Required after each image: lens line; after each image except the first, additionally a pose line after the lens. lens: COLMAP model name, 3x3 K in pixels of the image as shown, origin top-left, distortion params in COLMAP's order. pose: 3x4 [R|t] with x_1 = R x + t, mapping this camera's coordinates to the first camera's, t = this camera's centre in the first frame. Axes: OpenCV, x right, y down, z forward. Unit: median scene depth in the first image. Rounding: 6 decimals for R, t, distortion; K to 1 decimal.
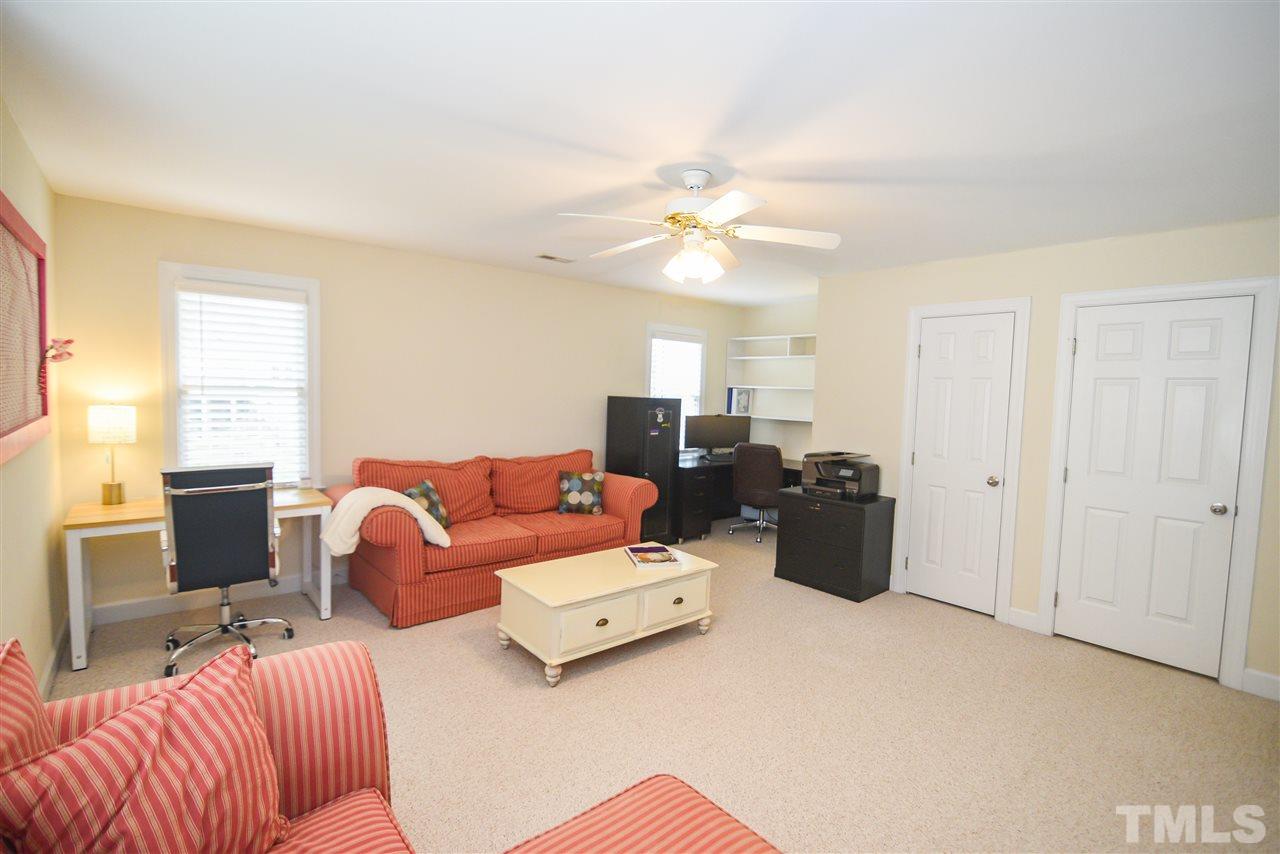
lens RADIAL K [[586.9, 0, 638.6], [0, 586.9, 431.5], [0, 0, 1]] dist [-0.018809, 0.001119]
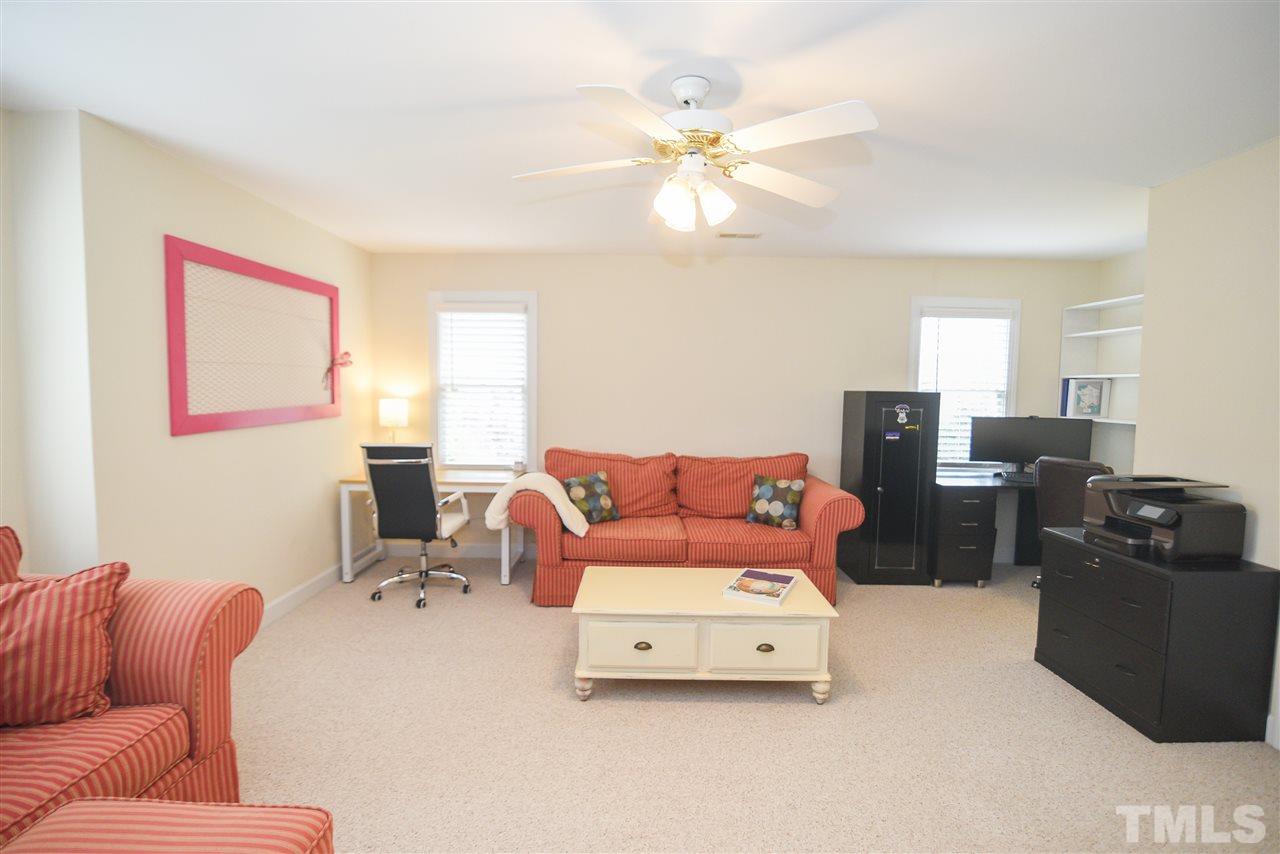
lens RADIAL K [[586.9, 0, 638.6], [0, 586.9, 431.5], [0, 0, 1]] dist [-0.018809, 0.001119]
pose [[0.762765, 0.027205, -0.646103, 0.335970], [-0.035300, 0.999377, 0.000406, 0.008586], [0.645711, 0.022498, 0.763250, 0.234821]]
